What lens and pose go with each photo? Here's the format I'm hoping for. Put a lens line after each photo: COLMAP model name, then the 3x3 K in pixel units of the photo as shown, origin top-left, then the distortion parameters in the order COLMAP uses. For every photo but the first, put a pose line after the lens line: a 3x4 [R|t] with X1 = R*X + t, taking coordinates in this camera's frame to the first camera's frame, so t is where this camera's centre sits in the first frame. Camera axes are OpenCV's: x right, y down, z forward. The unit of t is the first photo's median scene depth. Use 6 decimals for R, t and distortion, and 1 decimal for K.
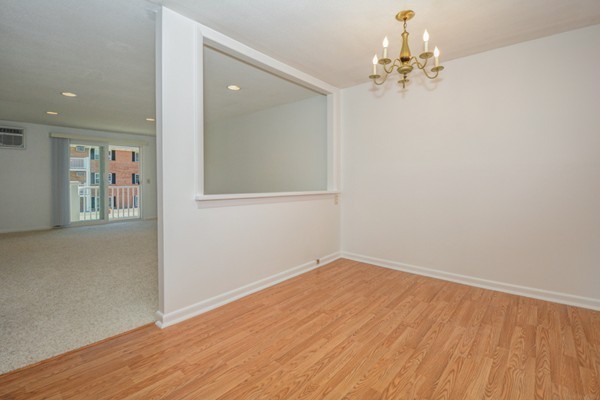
lens RADIAL K [[272.4, 0, 307.8], [0, 272.4, 186.3], [0, 0, 1]] dist [0.000572, -0.014133]
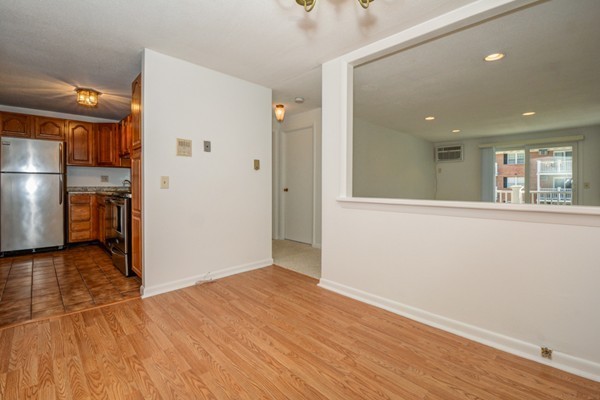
lens RADIAL K [[272.4, 0, 307.8], [0, 272.4, 186.3], [0, 0, 1]] dist [0.000572, -0.014133]
pose [[-0.085084, 0.004737, -0.996362, 0.849490], [-0.021048, 0.999757, 0.006550, -0.017940], [0.996151, 0.021528, -0.084964, 0.969654]]
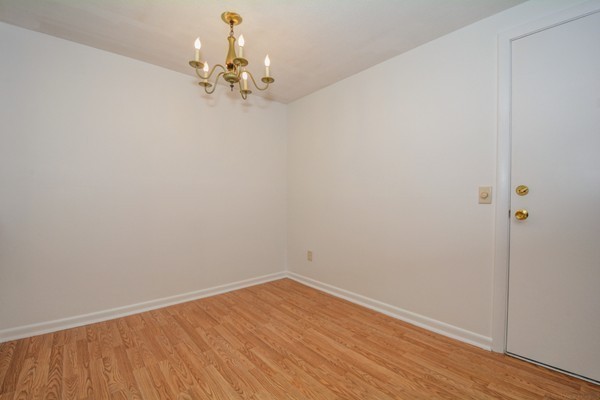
lens RADIAL K [[272.4, 0, 307.8], [0, 272.4, 186.3], [0, 0, 1]] dist [0.000572, -0.014133]
pose [[0.137155, 0.044355, 0.989556, -0.525869], [0.014812, 0.998793, -0.046822, -0.004340], [-0.990439, 0.021079, 0.136333, 0.610214]]
